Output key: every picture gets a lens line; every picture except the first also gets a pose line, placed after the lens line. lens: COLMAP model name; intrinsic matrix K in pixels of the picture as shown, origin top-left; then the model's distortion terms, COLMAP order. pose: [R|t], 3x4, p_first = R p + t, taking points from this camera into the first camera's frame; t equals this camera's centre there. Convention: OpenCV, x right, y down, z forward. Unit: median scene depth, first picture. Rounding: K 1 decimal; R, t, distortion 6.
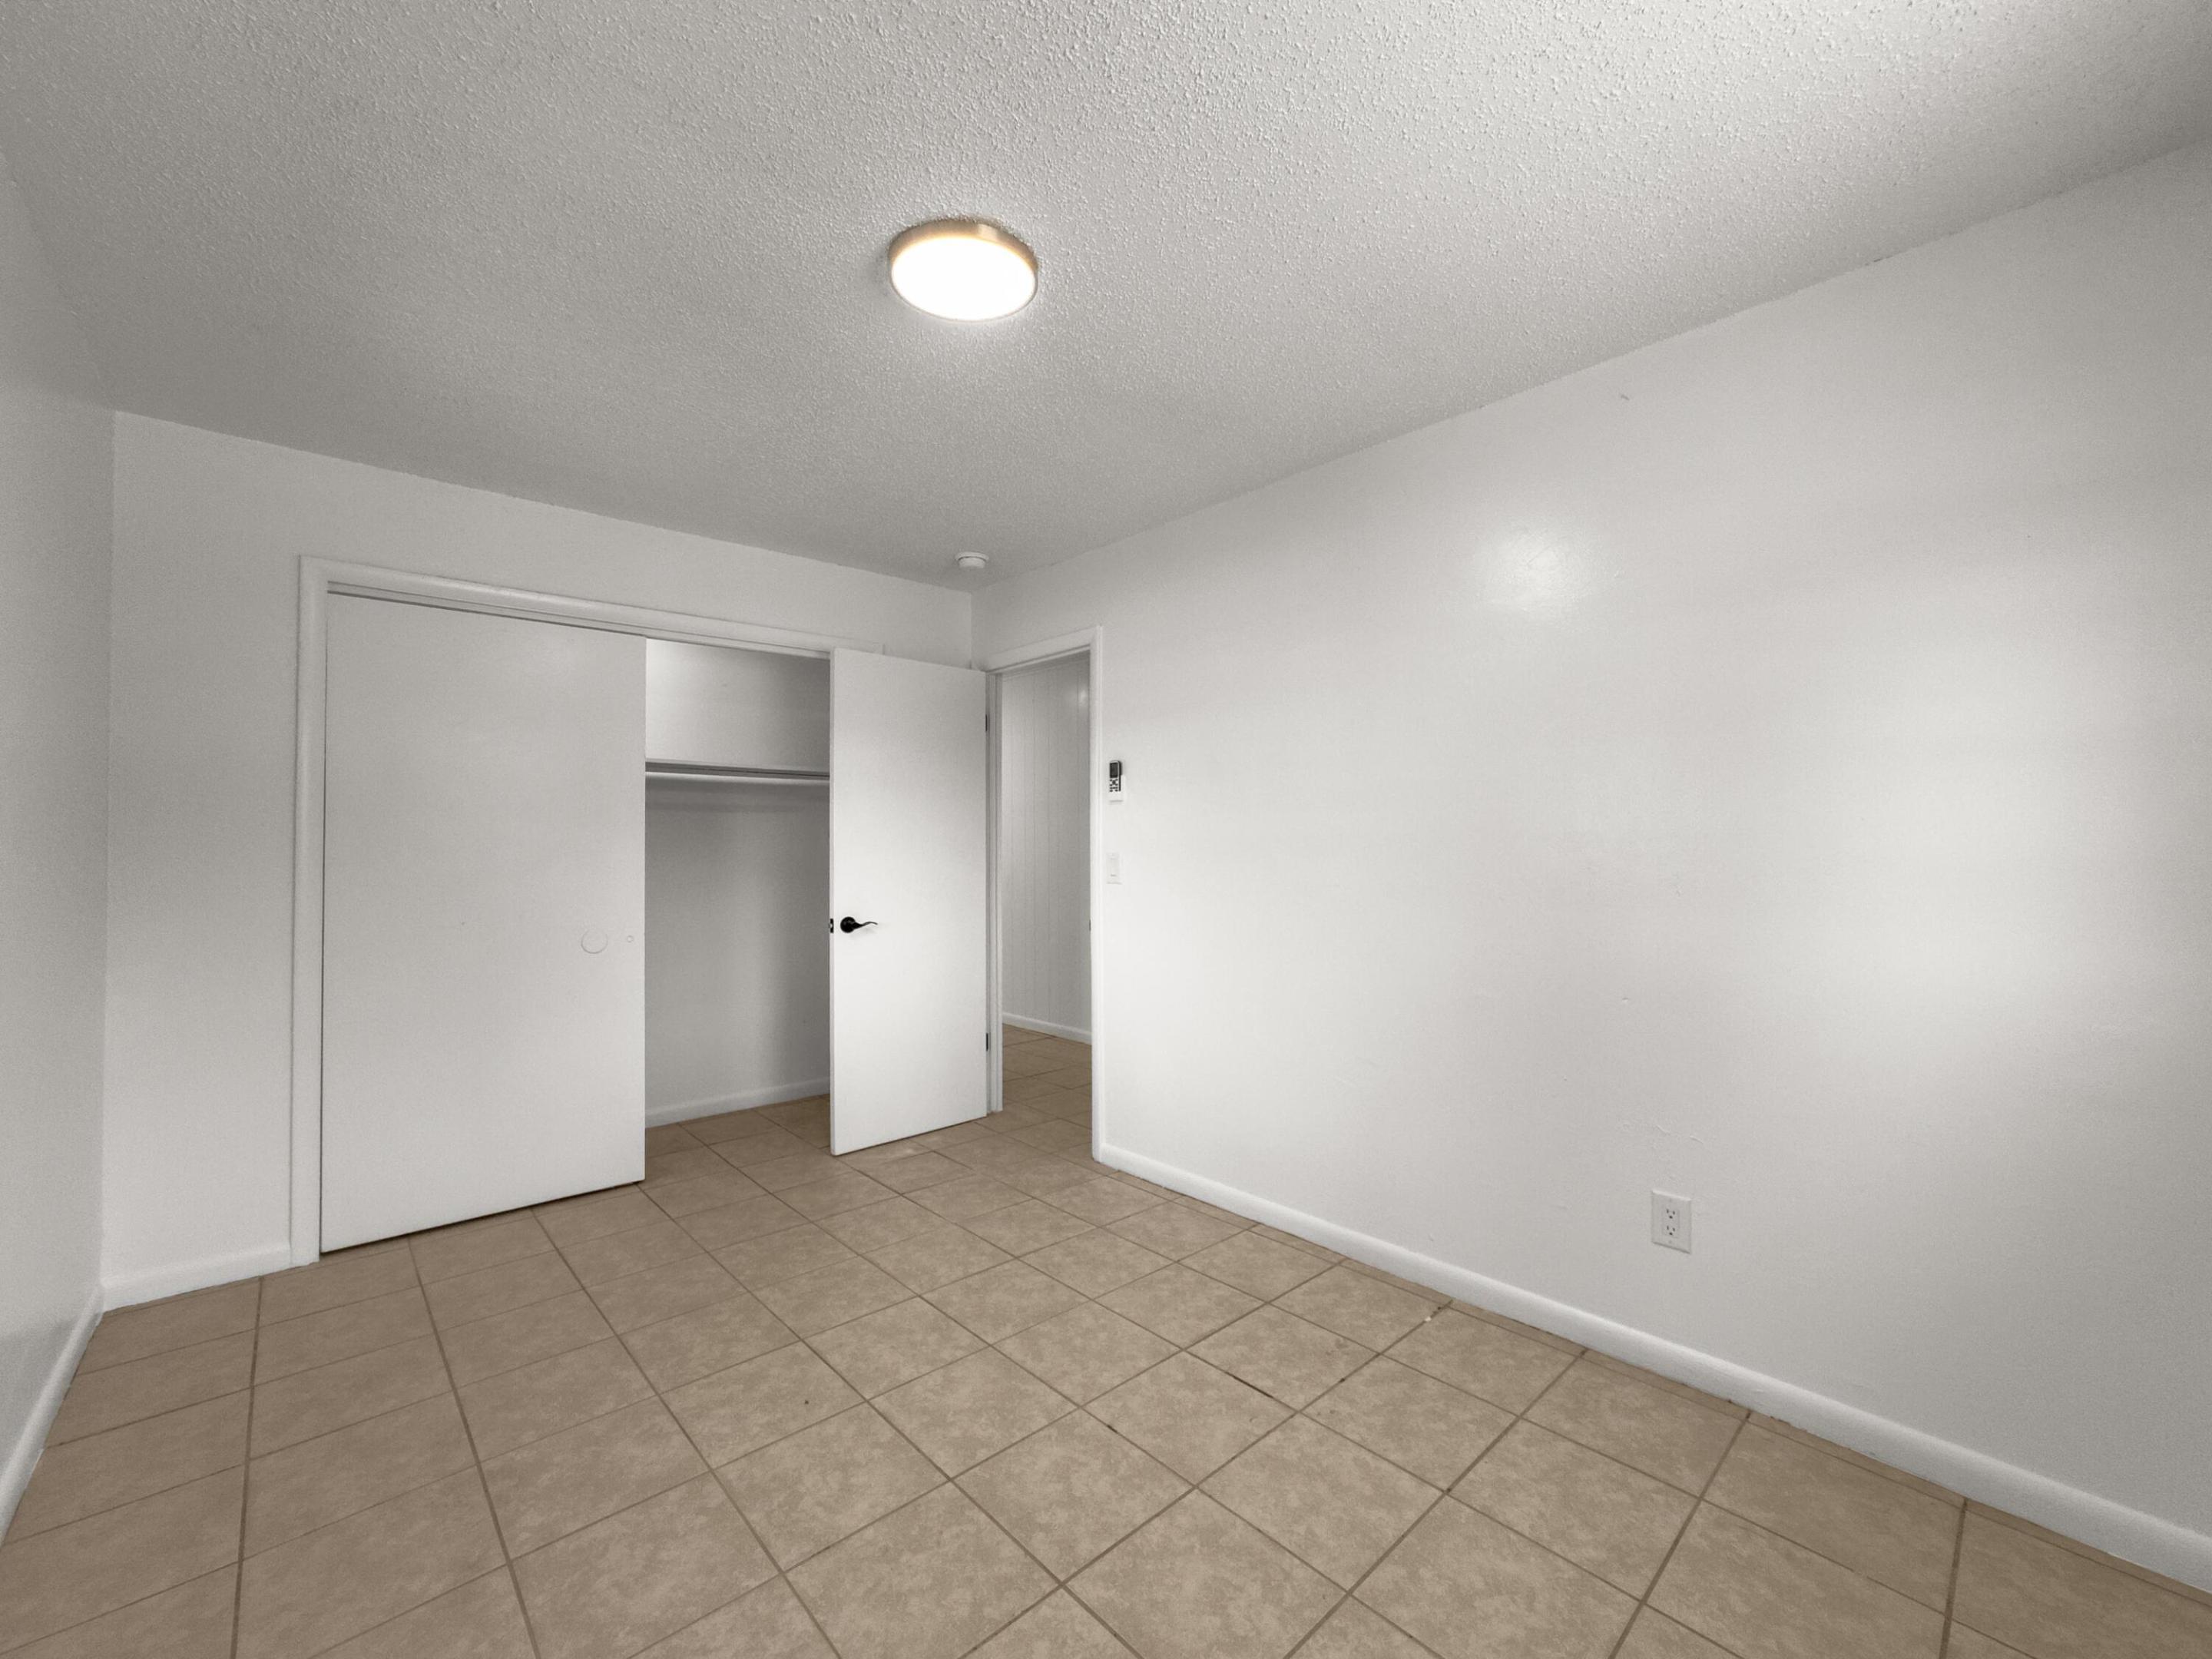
lens RADIAL K [[897.5, 0, 1106.0], [0, 897.5, 829.5], [0, 0, 1]] dist [0.021386, 0.000220]
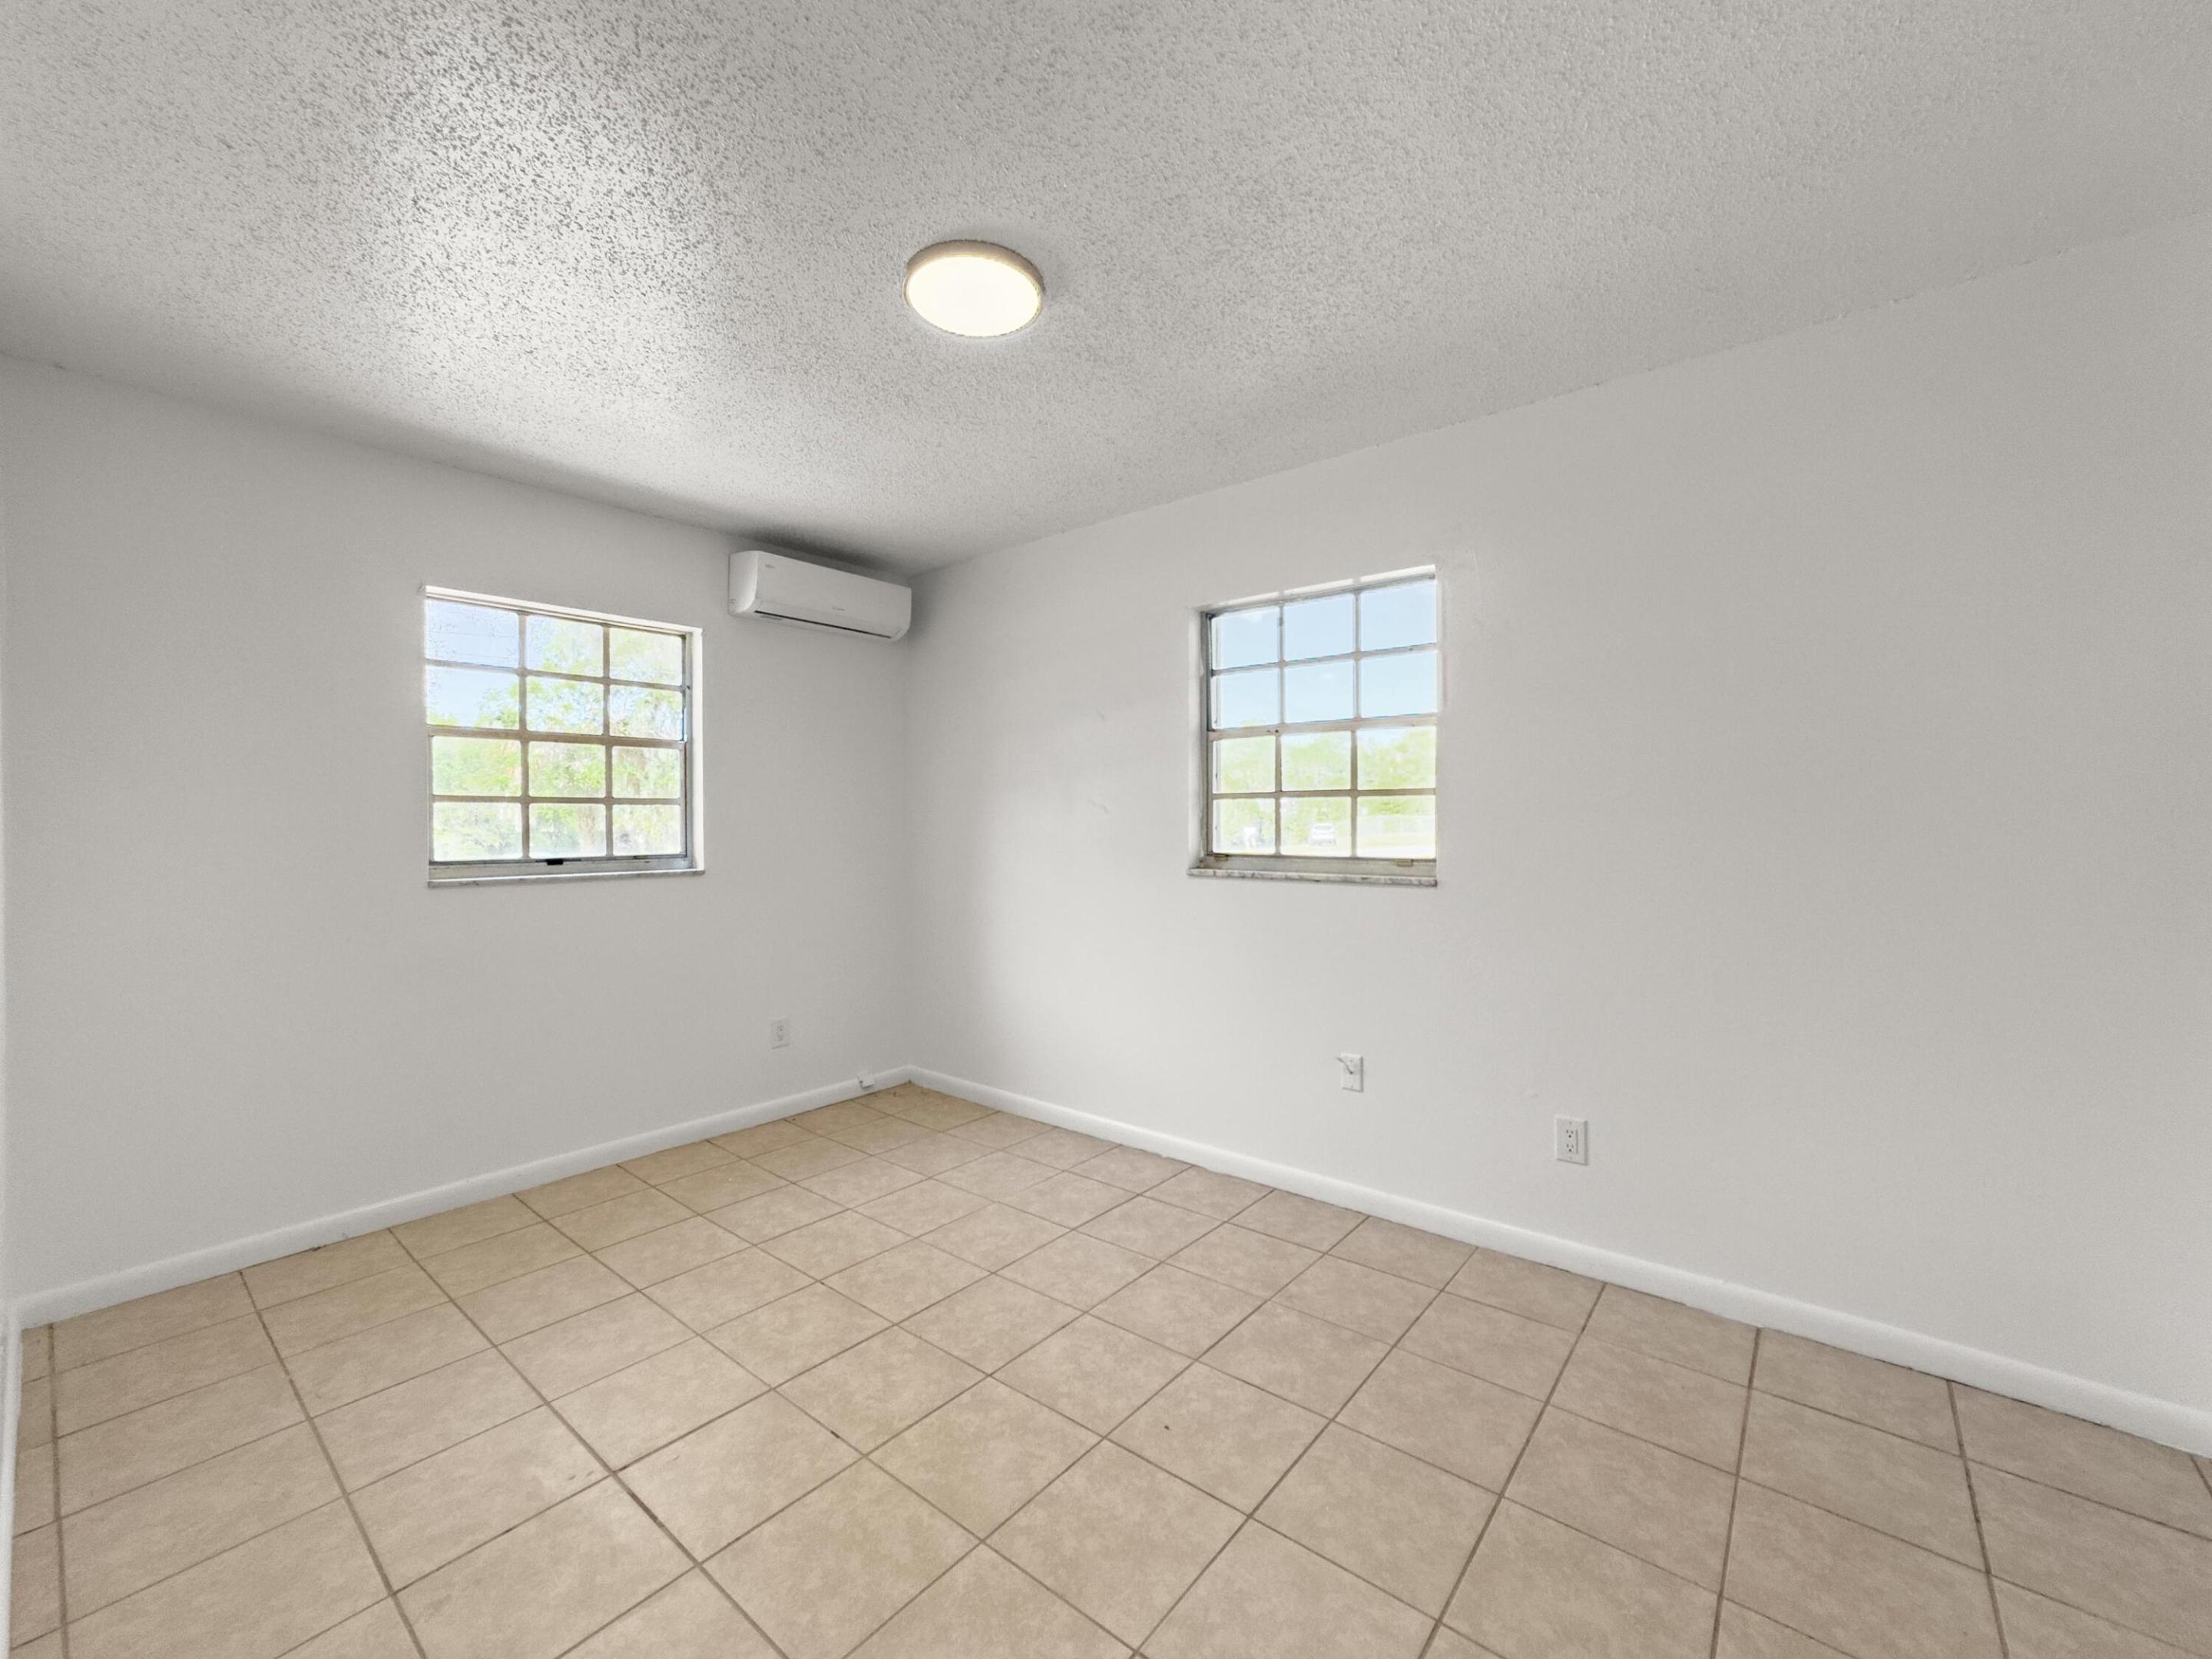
lens RADIAL K [[897.5, 0, 1106.0], [0, 897.5, 829.5], [0, 0, 1]] dist [0.021386, 0.000220]
pose [[-0.989838, 0.015235, -0.141378, -0.148669], [0.017229, 0.999768, -0.012890, 0.030841], [0.141149, -0.015195, -0.989872, 1.951179]]
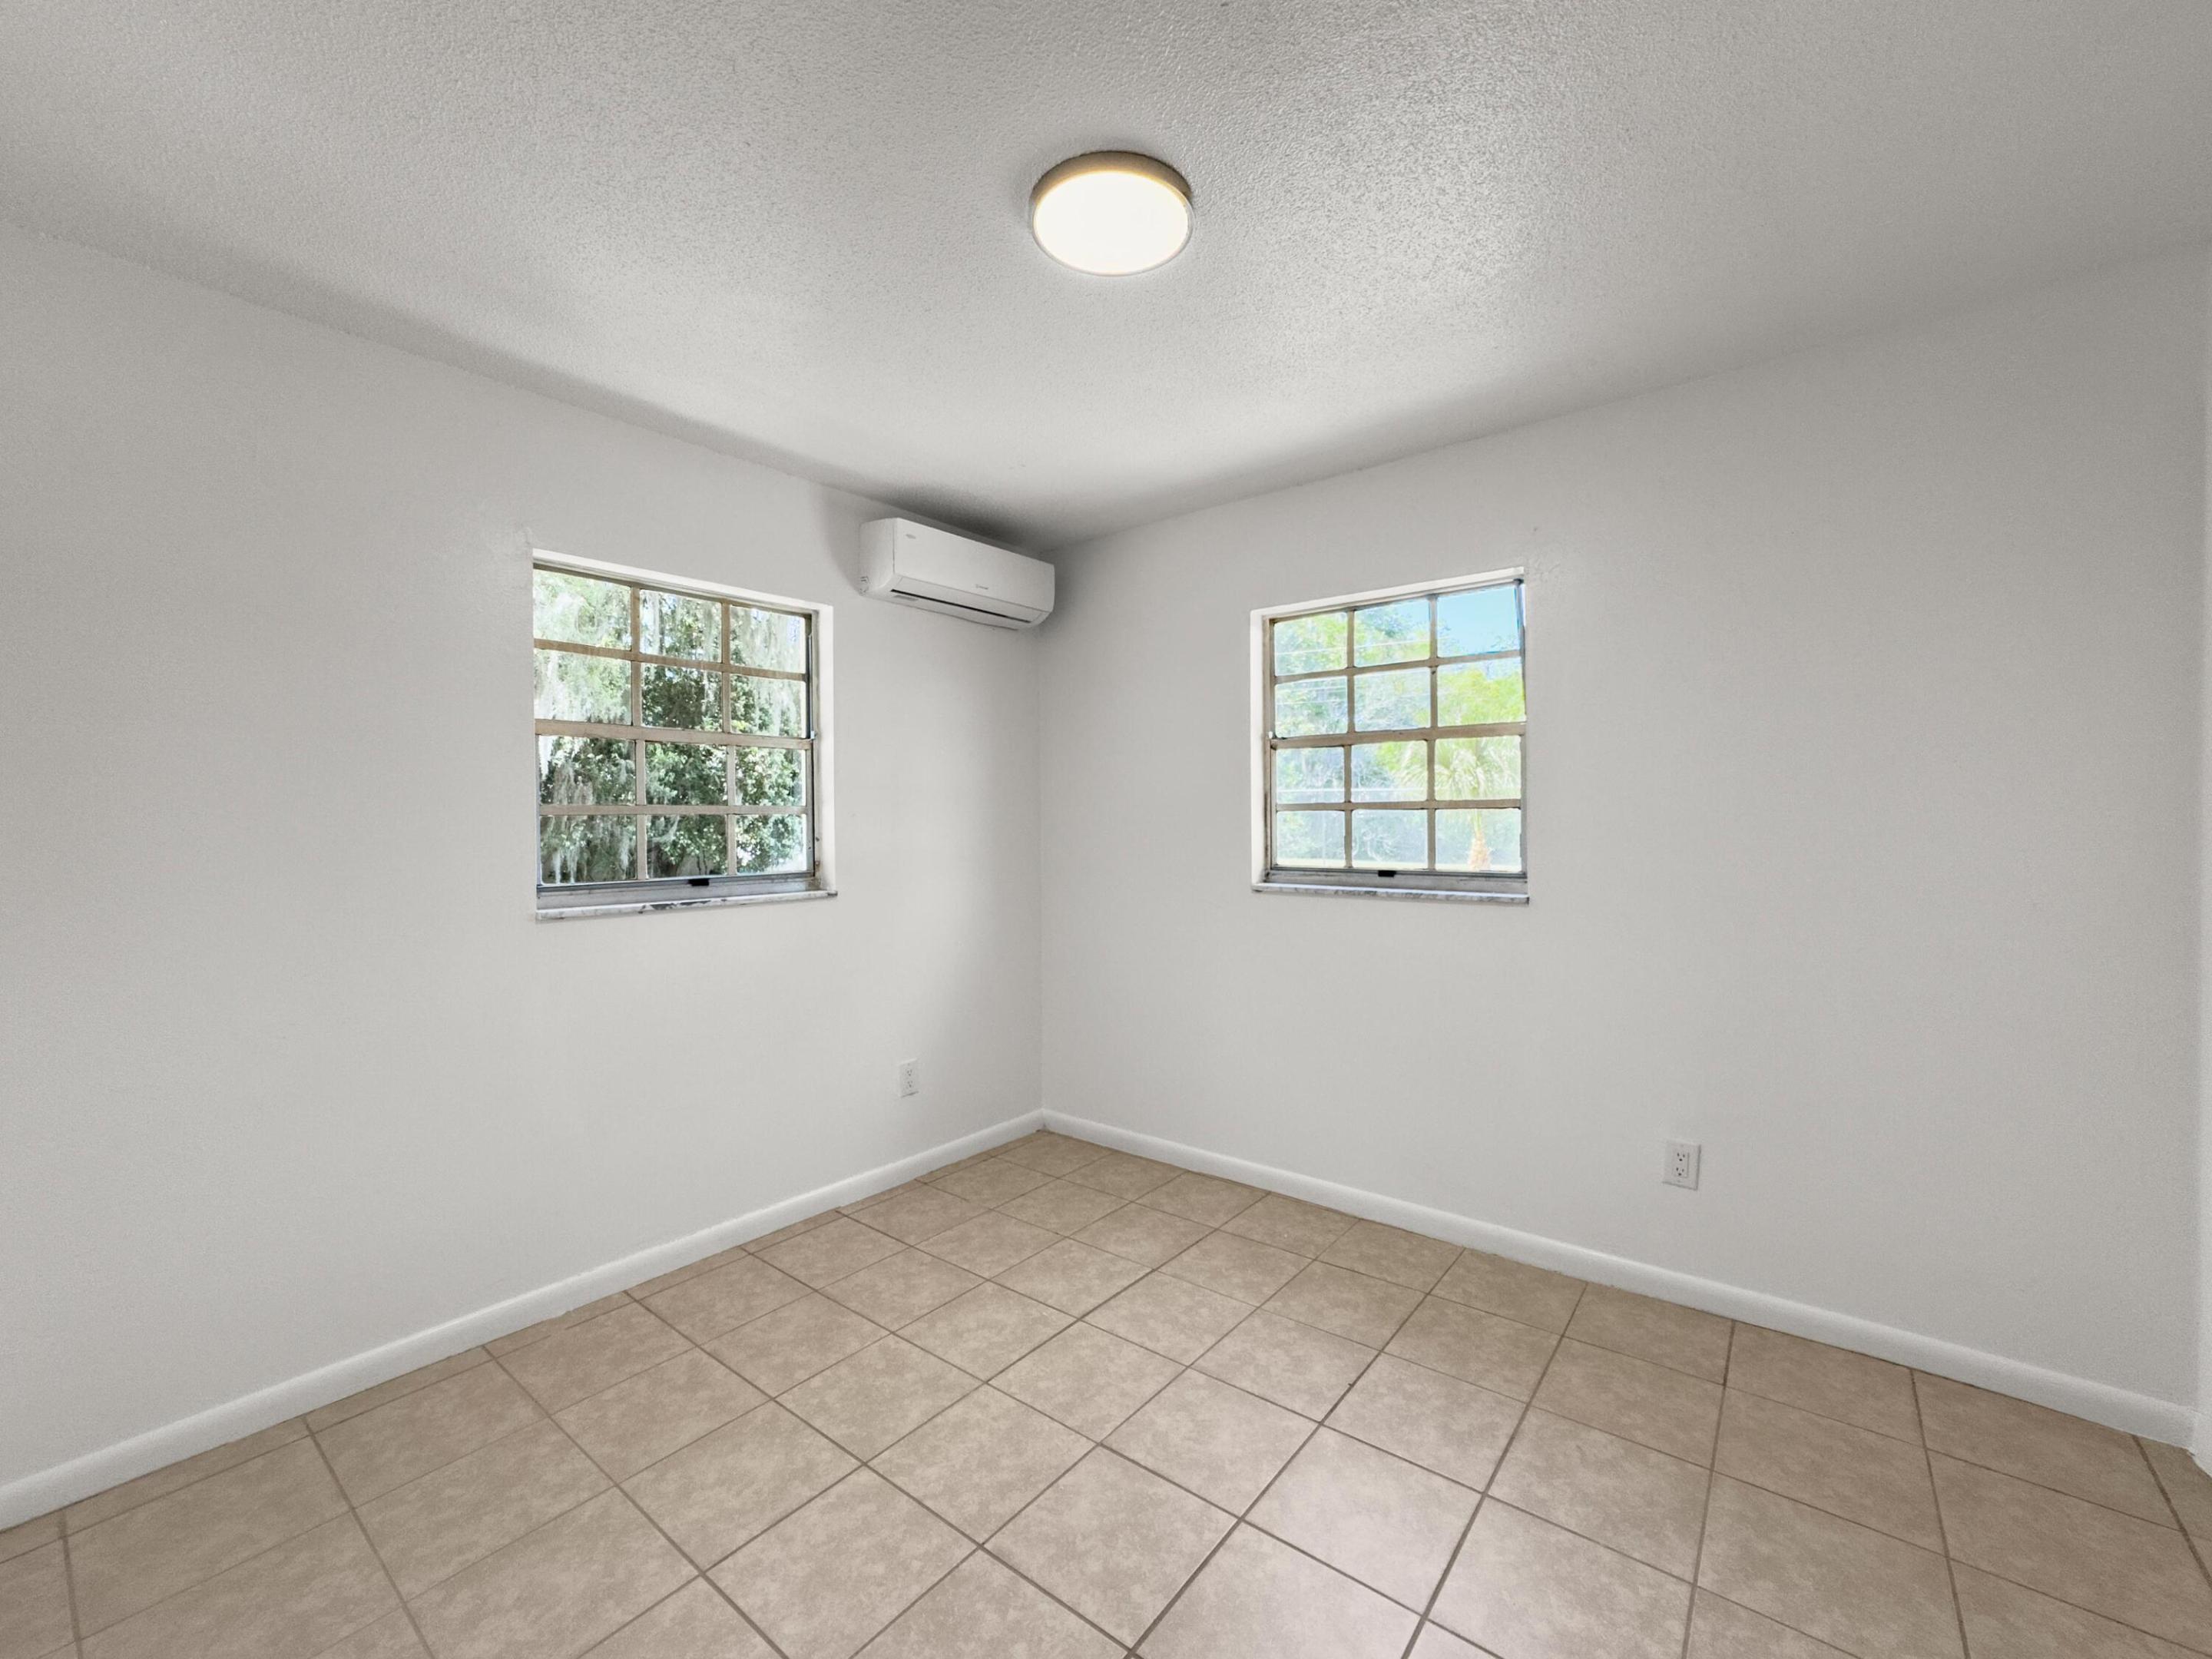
lens RADIAL K [[877.4, 0, 1106.0], [0, 877.4, 829.5], [0, 0, 1]] dist [-0.019887, 0.022066]
pose [[-0.986067, 0.009314, -0.166090, -0.032639], [0.013919, 0.999550, -0.026585, 0.027403], [0.165768, -0.028526, -0.985752, 1.830568]]
